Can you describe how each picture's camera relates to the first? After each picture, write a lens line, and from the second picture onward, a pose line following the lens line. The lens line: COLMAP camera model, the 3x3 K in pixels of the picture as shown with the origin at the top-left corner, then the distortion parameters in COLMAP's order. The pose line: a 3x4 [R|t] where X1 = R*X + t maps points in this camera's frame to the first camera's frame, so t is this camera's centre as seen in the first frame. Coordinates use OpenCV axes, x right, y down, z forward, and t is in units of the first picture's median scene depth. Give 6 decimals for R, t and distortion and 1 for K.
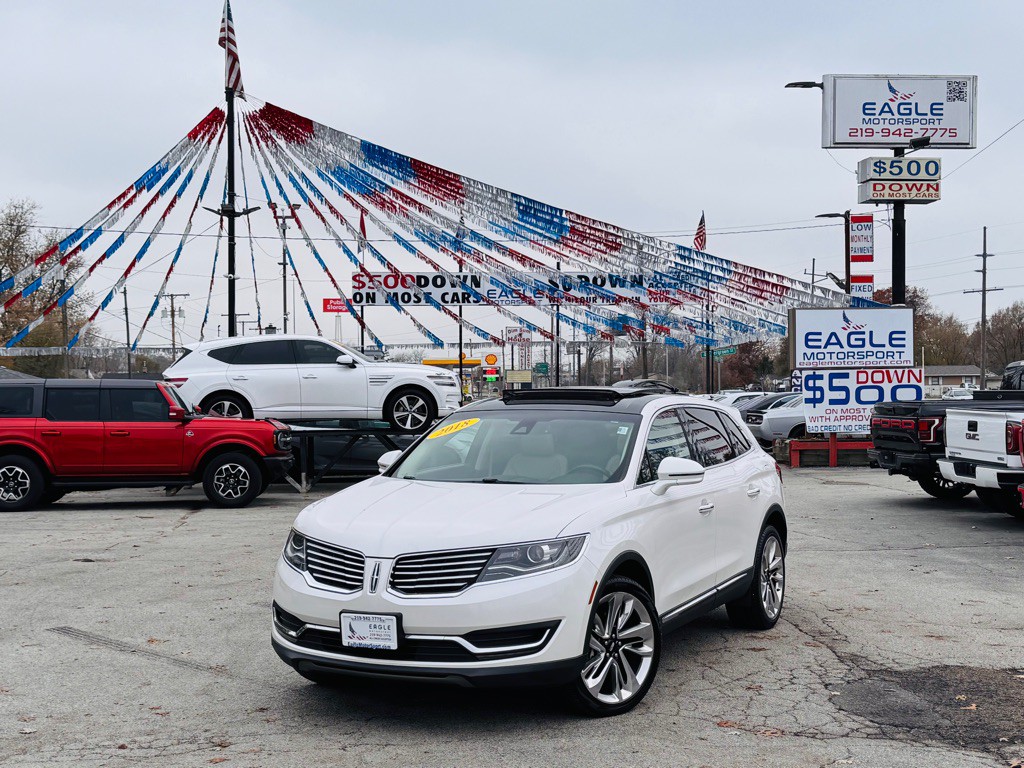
lens RADIAL K [[1382.6, 0, 509.8], [0, 1382.6, 390.1], [0, 0, 1]] dist [0.200562, -0.385448]
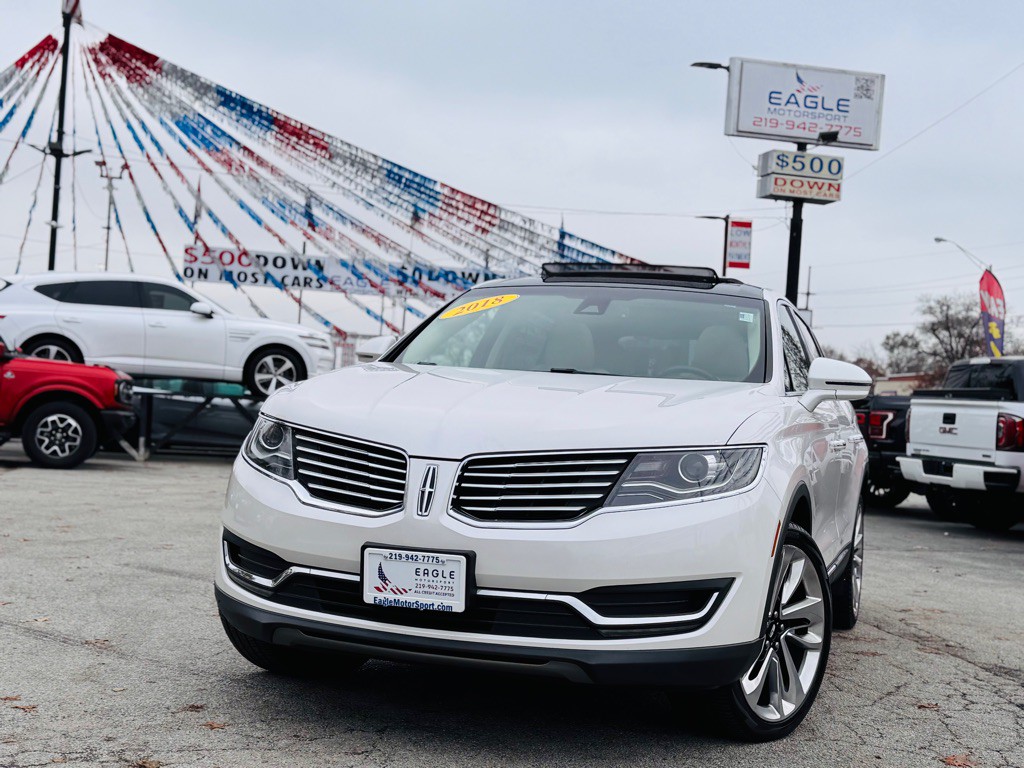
lens RADIAL K [[1382.2, 0, 500.4], [0, 1382.2, 391.1], [0, 0, 1]] dist [0.197241, -0.357667]
pose [[0.989181, 0.068639, 0.129653, -0.036091], [-0.067018, 0.997610, -0.016830, 0.024913], [-0.130498, 0.007958, 0.991417, 0.102011]]
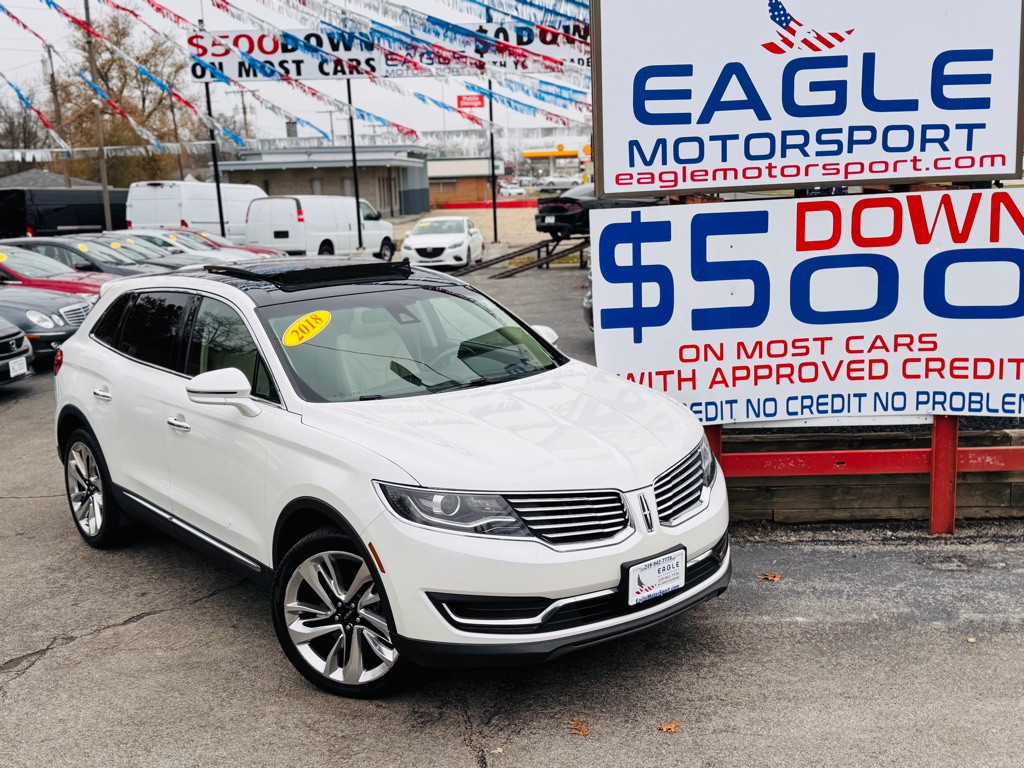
lens RADIAL K [[1167.5, 0, 515.3], [0, 1167.5, 387.5], [0, 0, 1]] dist [0.206571, -0.483862]
pose [[0.993015, -0.005052, -0.117881, 0.215589], [0.025830, 0.984157, 0.175409, -0.019808], [0.115127, -0.177229, 0.977413, 0.744258]]
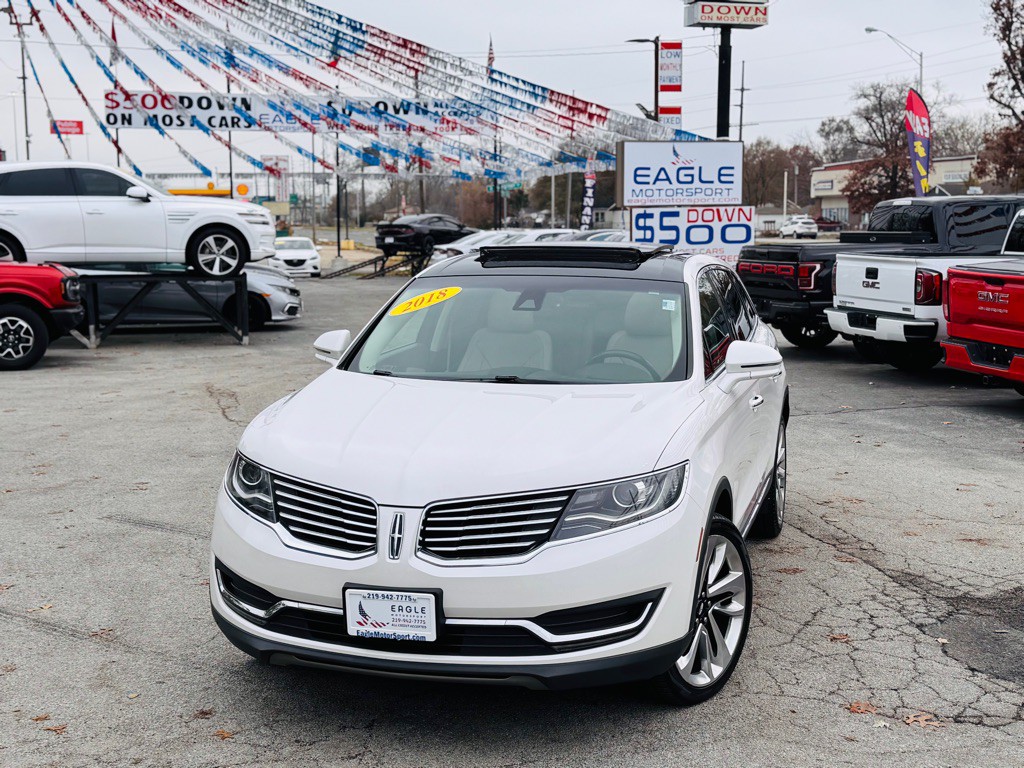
lens RADIAL K [[1382.8, 0, 504.1], [0, 1382.8, 385.9], [0, 0, 1]] dist [0.216328, -0.474677]
pose [[0.984436, -0.017130, 0.174909, -0.040276], [-0.003436, 0.993172, 0.116608, -0.004255], [-0.175712, -0.115394, 0.977655, 0.083598]]
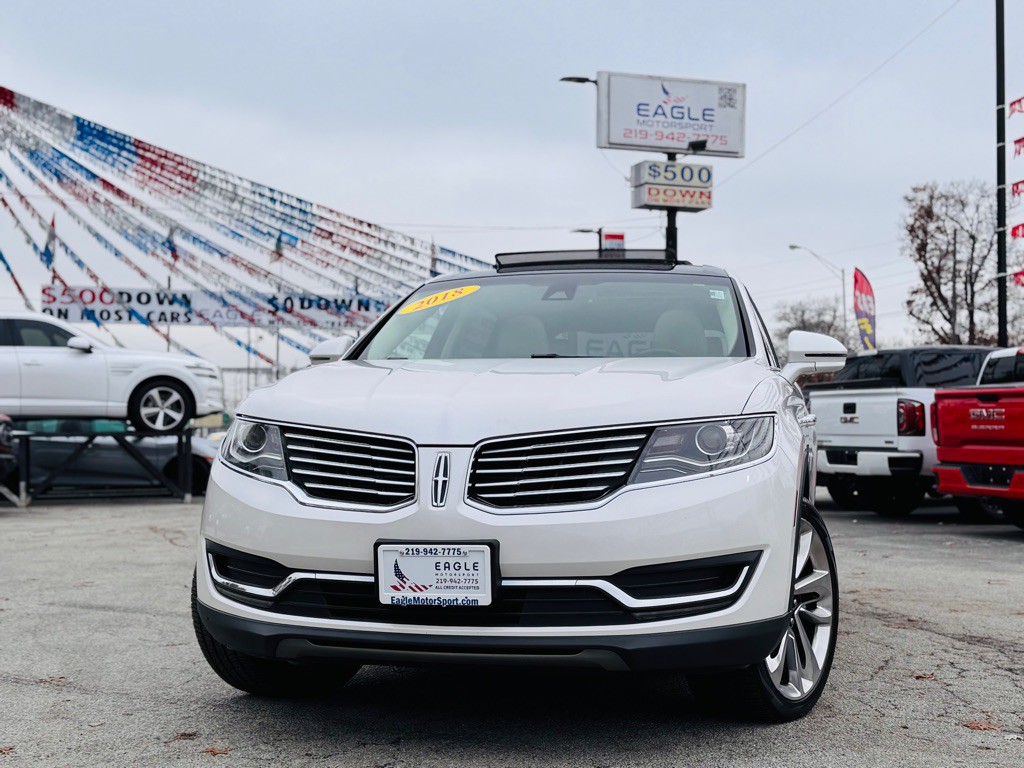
lens RADIAL K [[1382.6, 0, 509.8], [0, 1382.6, 390.1], [0, 0, 1]] dist [0.200562, -0.385448]
pose [[0.973458, 0.014262, 0.228422, -0.048954], [-0.005311, 0.999195, -0.039752, 0.029965], [-0.228806, 0.037484, 0.972750, 0.112141]]
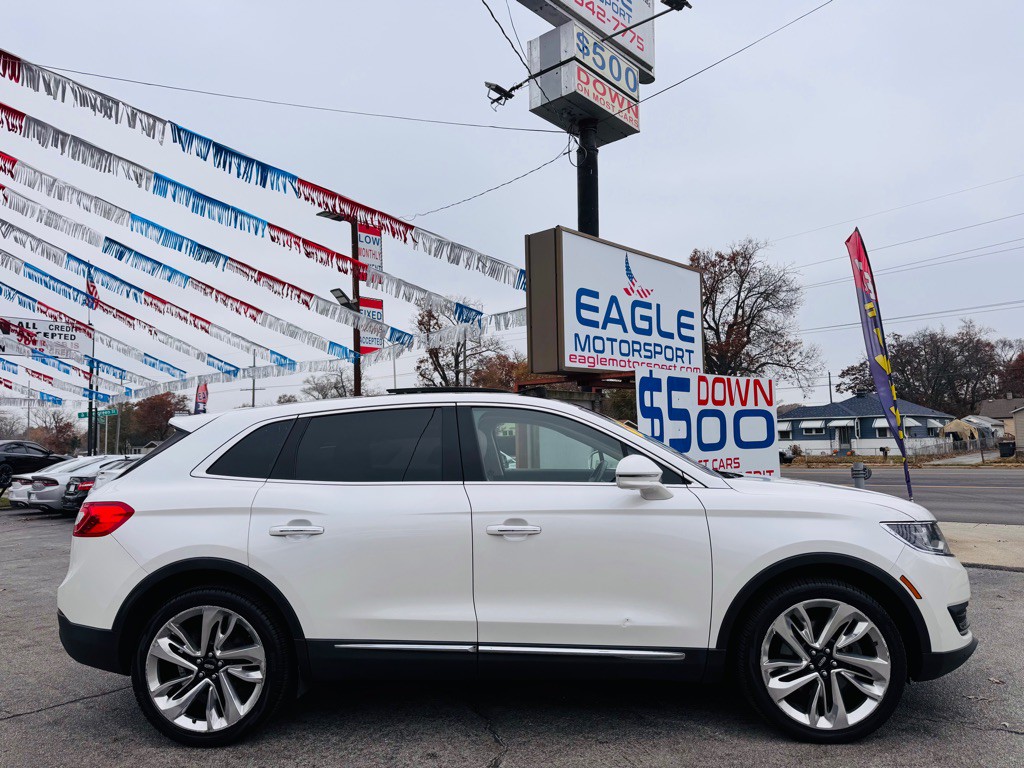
lens RADIAL K [[712.7, 0, 512.0], [0, 712.7, 384.0], [0, 0, 1]] dist [0.149694, -0.218004]
pose [[0.742922, 0.046444, 0.667764, 0.049925], [0.019696, 0.995641, -0.091162, 0.008429], [-0.669088, 0.080879, 0.738769, 0.850546]]
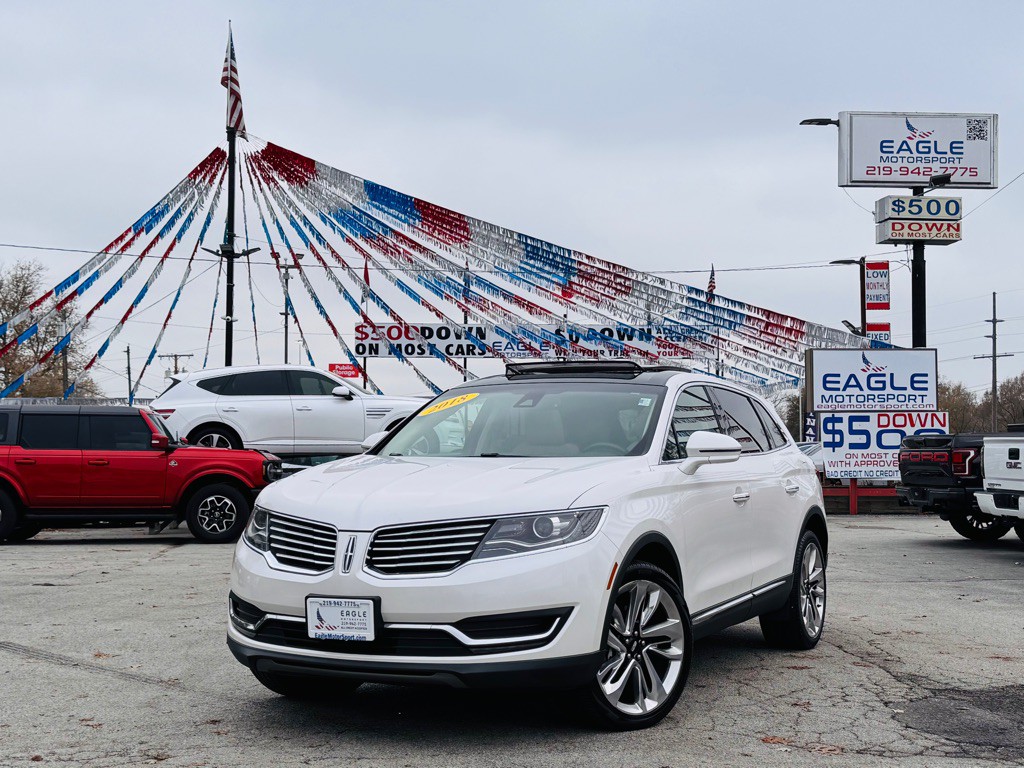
lens RADIAL K [[1382.3, 0, 512.0], [0, 1382.3, 384.0], [0, 0, 1]] dist [0.206752, -0.440355]
pose [[0.999969, 0.007401, -0.002546, 0.000360], [-0.007528, 0.998495, -0.054329, 0.019269], [0.002140, 0.054346, 0.998520, 0.041741]]
